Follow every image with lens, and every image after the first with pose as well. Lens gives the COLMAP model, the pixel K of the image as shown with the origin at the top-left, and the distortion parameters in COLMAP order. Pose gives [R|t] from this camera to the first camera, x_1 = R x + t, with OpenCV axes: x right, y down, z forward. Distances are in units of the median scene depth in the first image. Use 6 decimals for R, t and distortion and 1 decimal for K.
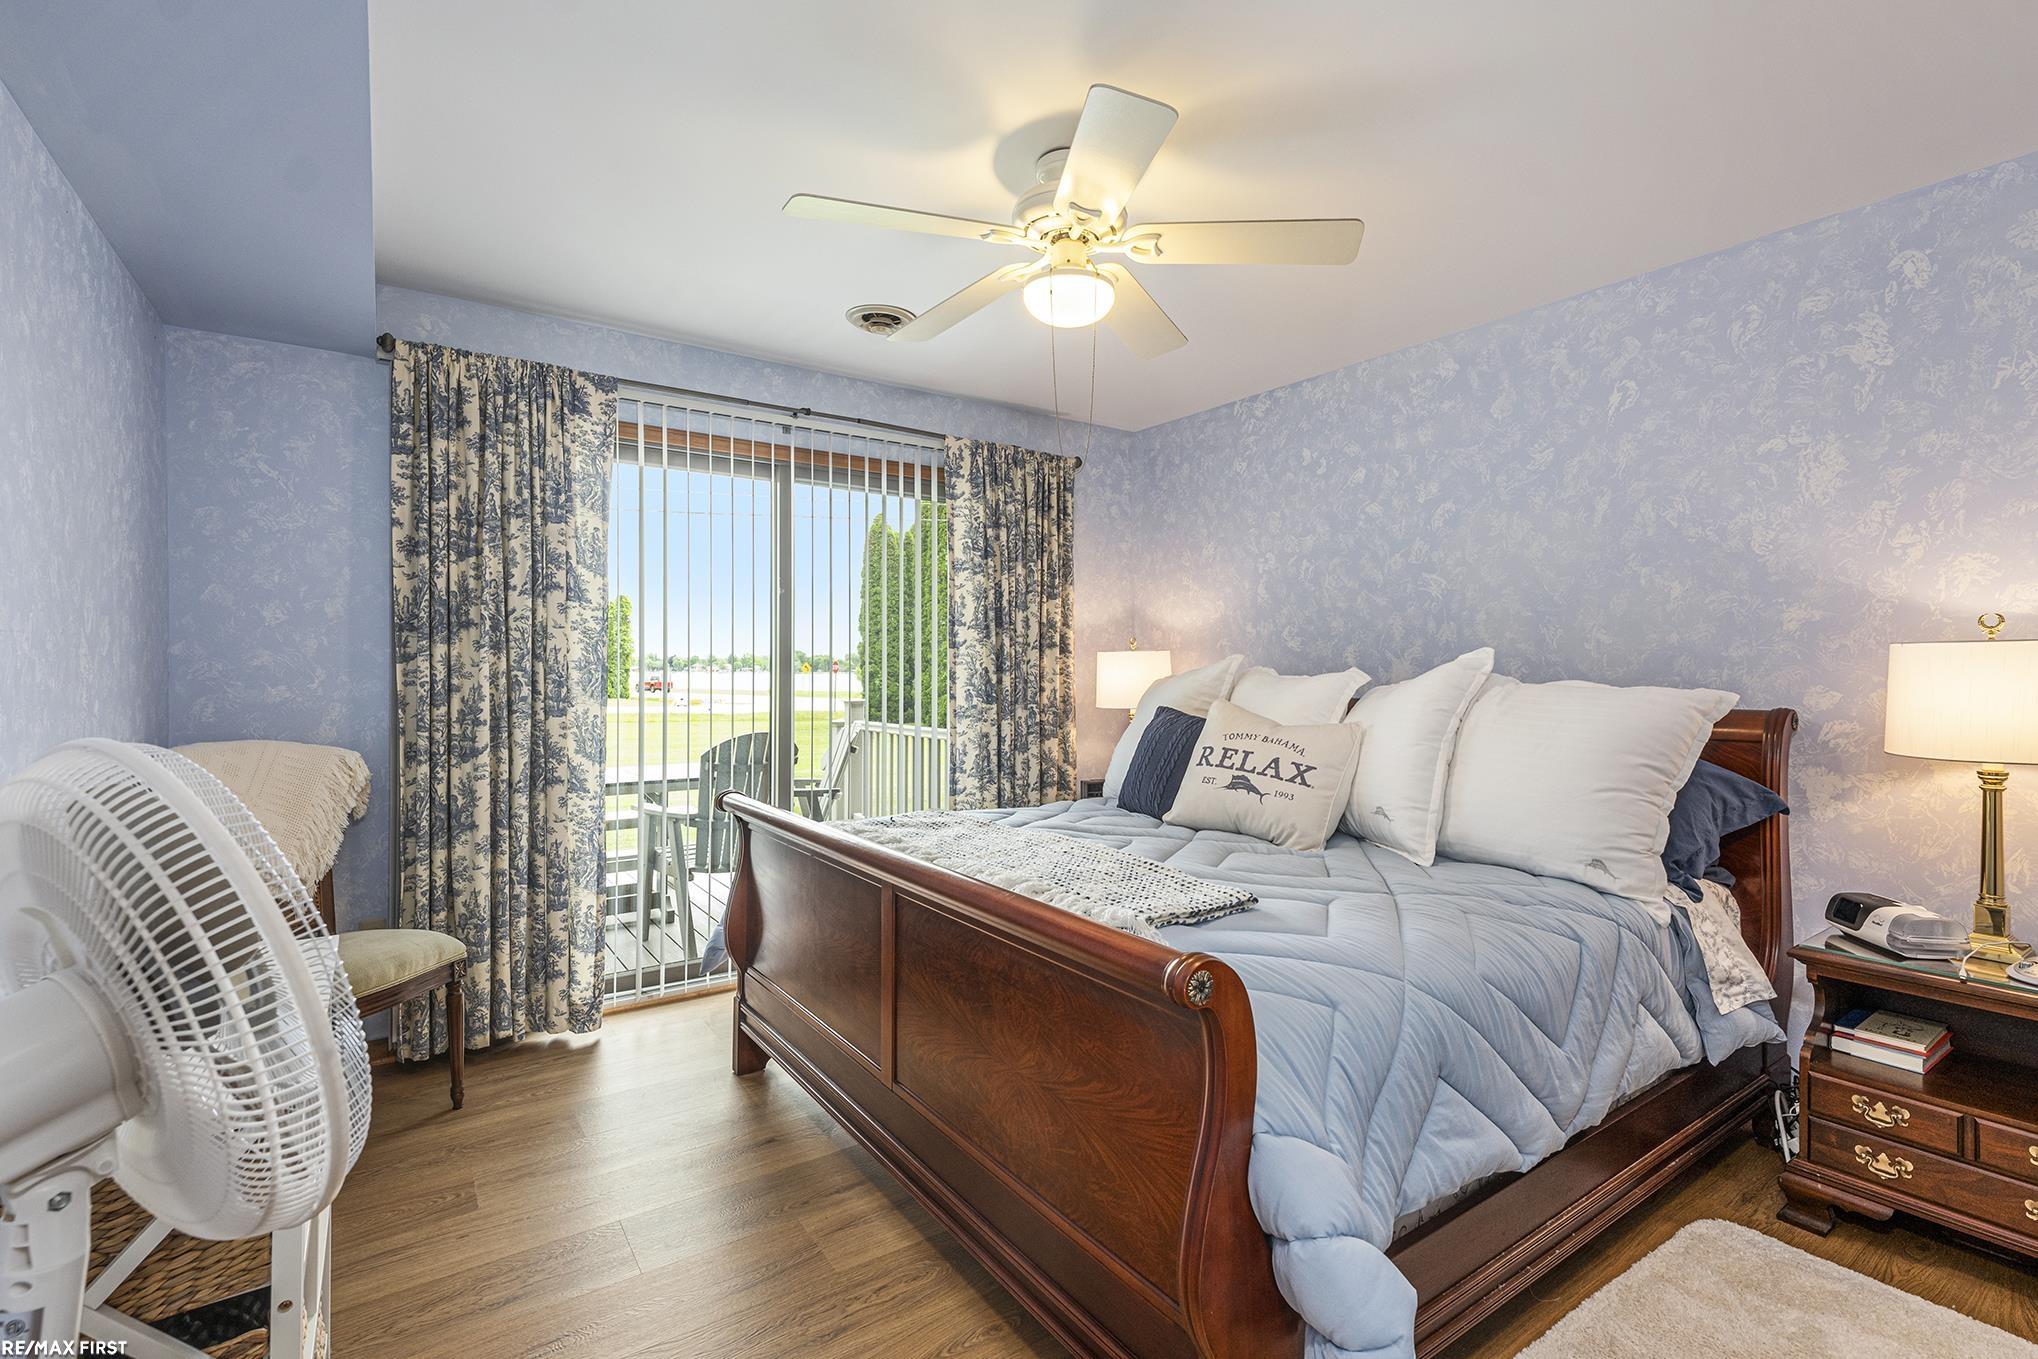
lens RADIAL K [[927.1, 0, 1020.4], [0, 927.1, 673.1], [0, 0, 1]] dist [-0.004629, -0.000101]
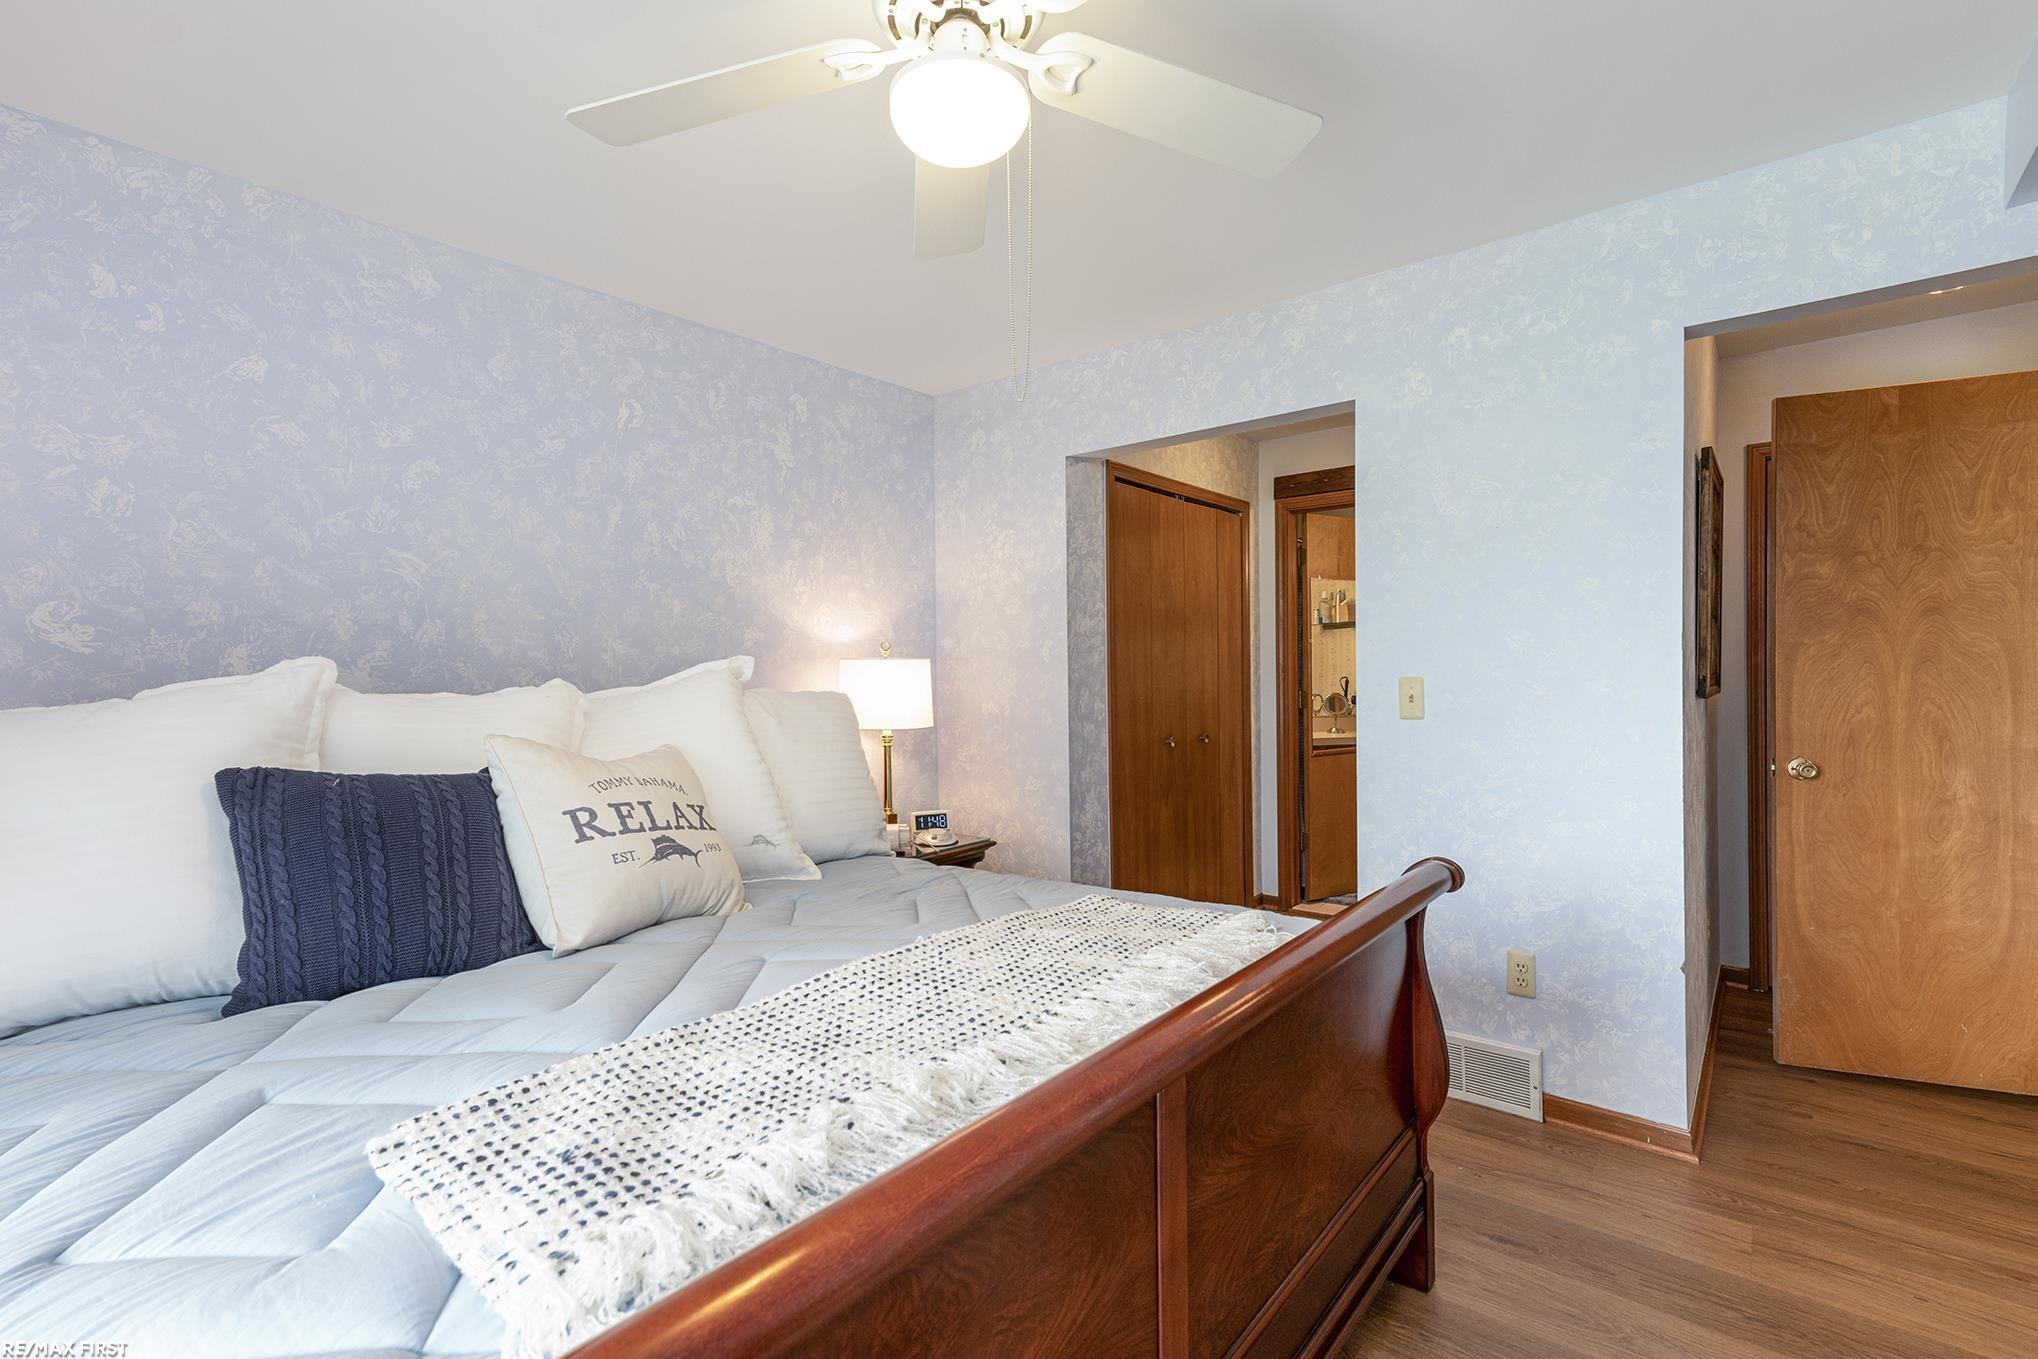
lens RADIAL K [[927.1, 0, 1018.7], [0, 927.1, 680.3], [0, 0, 1]] dist [-0.004629, -0.000101]
pose [[-0.278947, -0.007335, 0.960278, -0.470174], [0.014642, 0.999822, 0.011890, -0.008800], [-0.960195, 0.017378, -0.278790, 0.894122]]
